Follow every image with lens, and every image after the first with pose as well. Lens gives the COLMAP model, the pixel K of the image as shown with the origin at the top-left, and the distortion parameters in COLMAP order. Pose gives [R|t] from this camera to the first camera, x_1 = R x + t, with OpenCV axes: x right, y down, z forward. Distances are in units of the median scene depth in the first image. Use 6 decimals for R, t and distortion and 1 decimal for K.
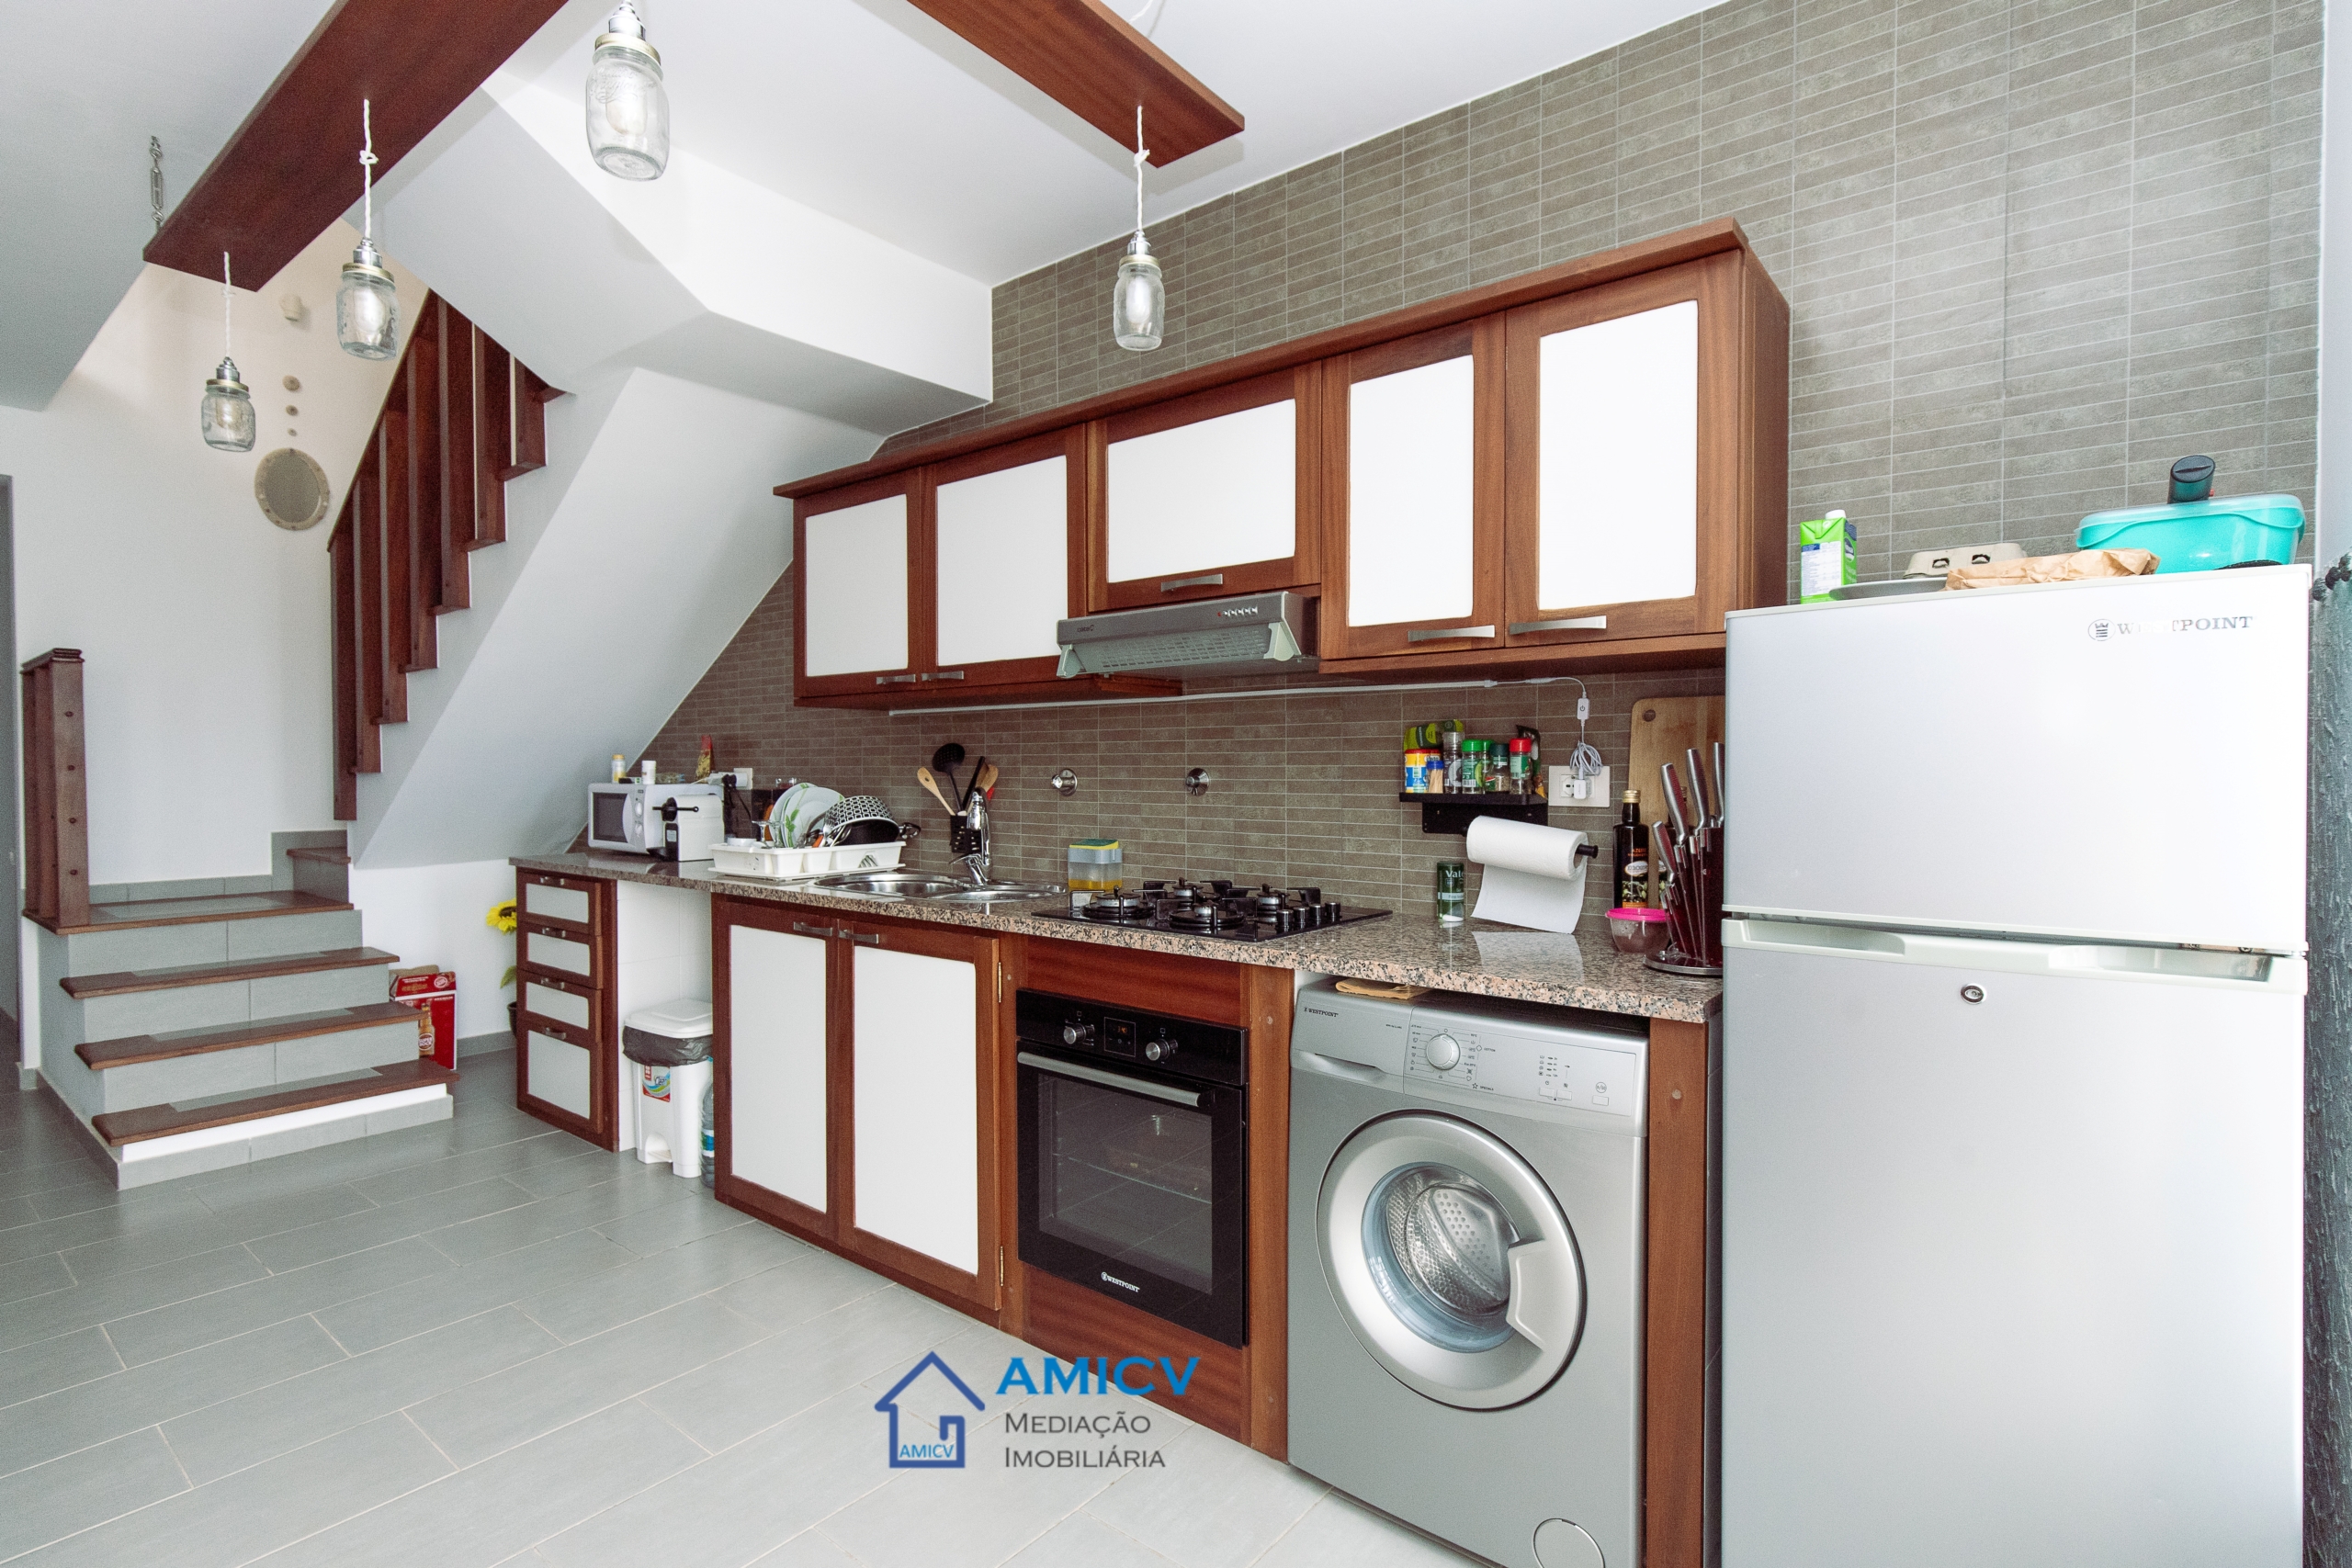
lens RADIAL K [[1126.0, 0, 1180.0], [0, 1126.0, 784.1], [0, 0, 1]] dist [0.000887, -0.000644]
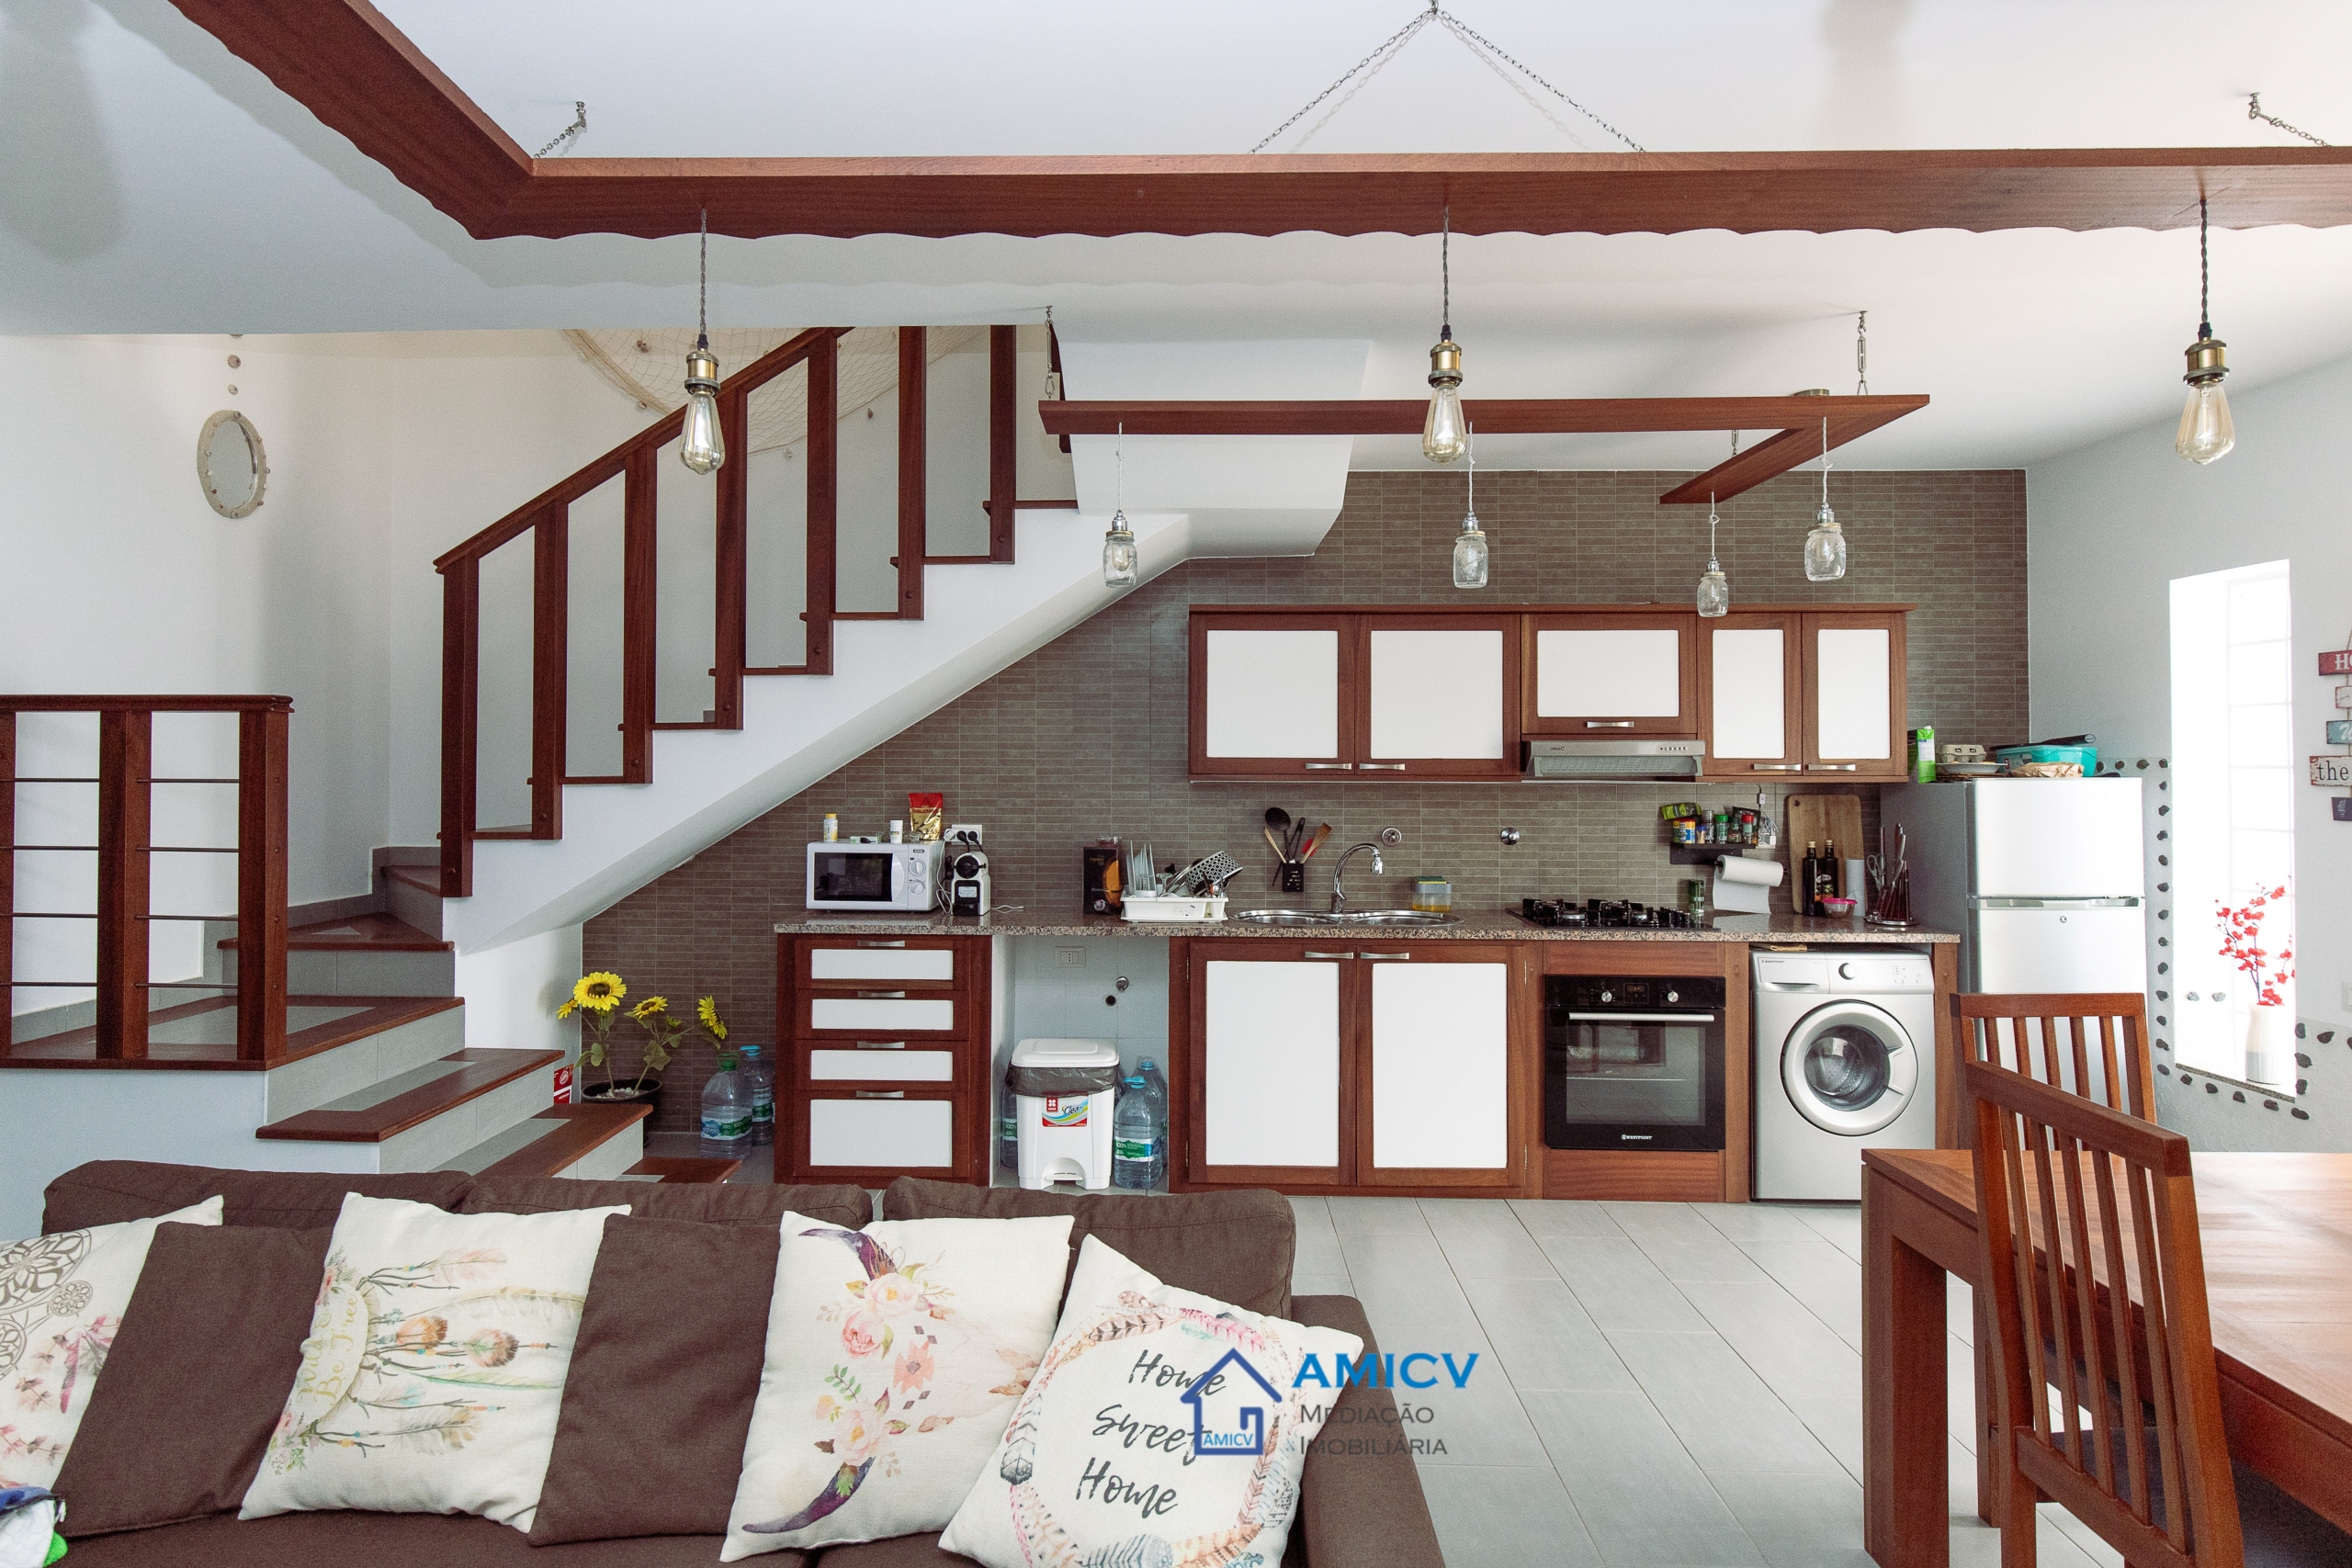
lens RADIAL K [[1126.0, 0, 1163.6], [0, 1126.0, 756.0], [0, 0, 1]] dist [0.000887, -0.000644]
pose [[0.799553, 0.010537, 0.600503, -1.416037], [0.004488, 0.999713, -0.023517, -0.085403], [-0.600578, 0.021498, 0.799277, 0.043358]]
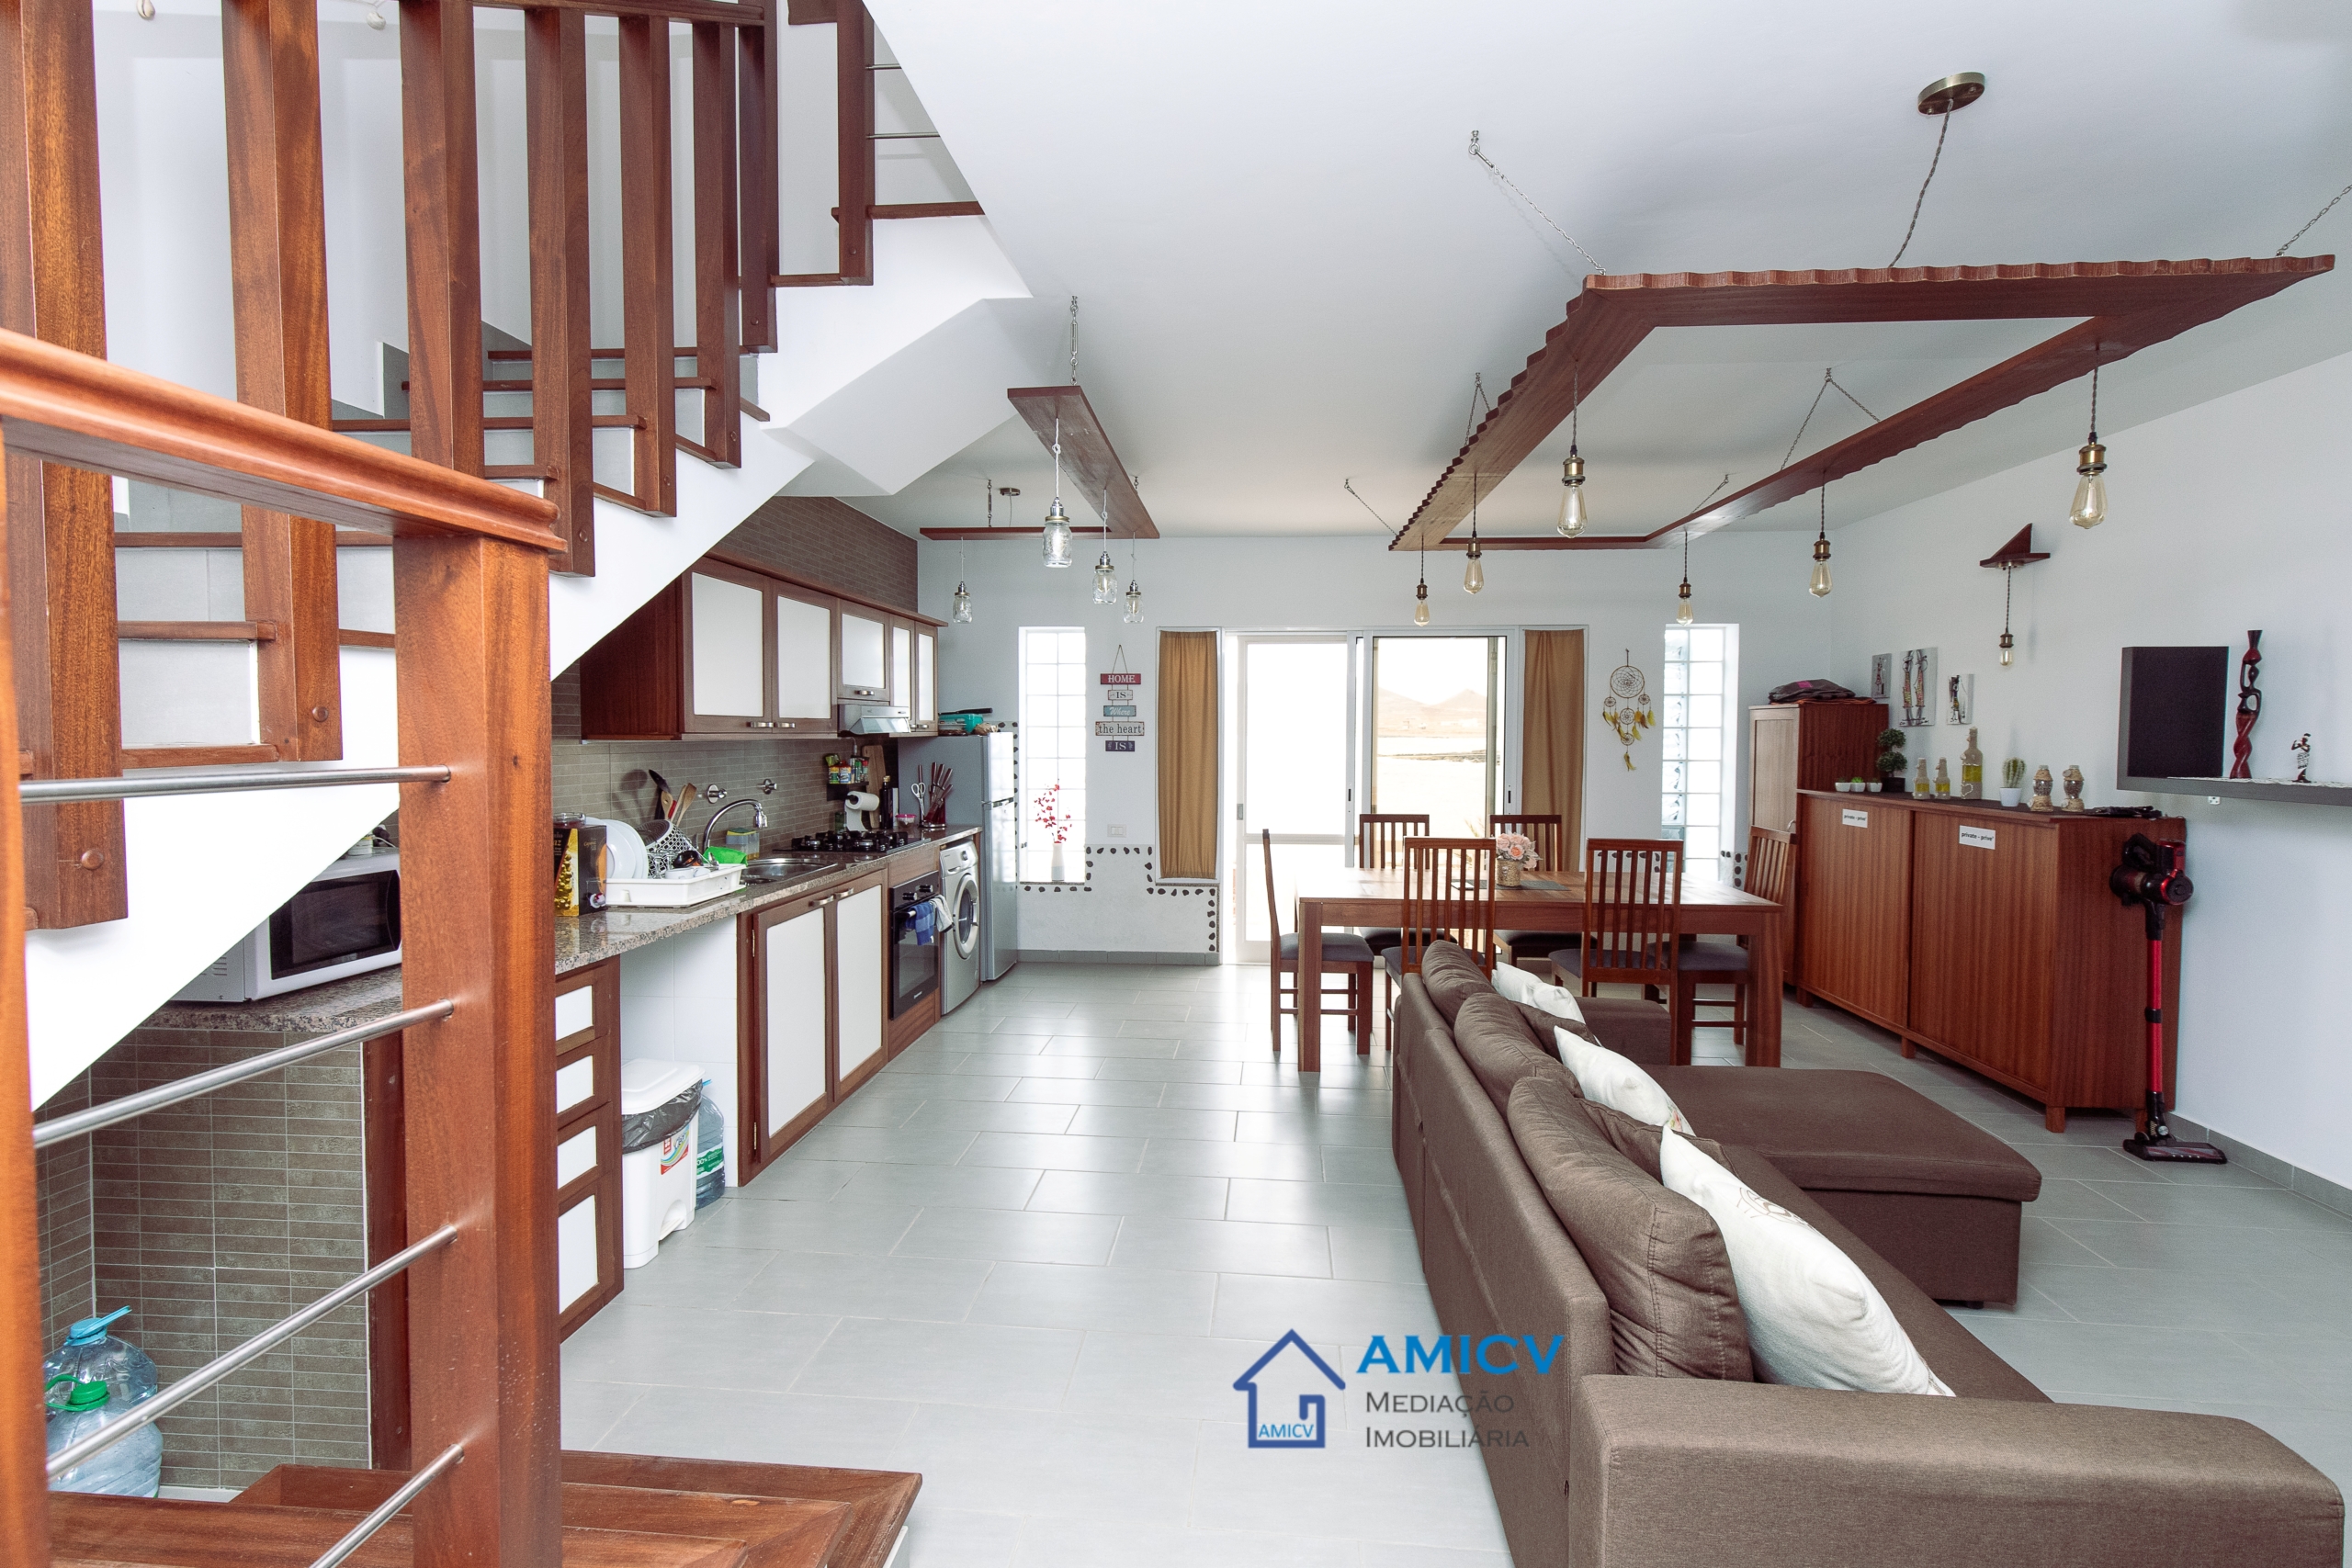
lens RADIAL K [[1060.6, 0, 1169.6], [0, 1060.6, 775.4], [0, 0, 1]] dist [0.003909, 0.000739]
pose [[-0.541915, -0.038240, 0.839563, -1.863652], [0.007910, 0.998688, 0.050593, -0.107338], [-0.840396, 0.034058, -0.540901, 1.484300]]
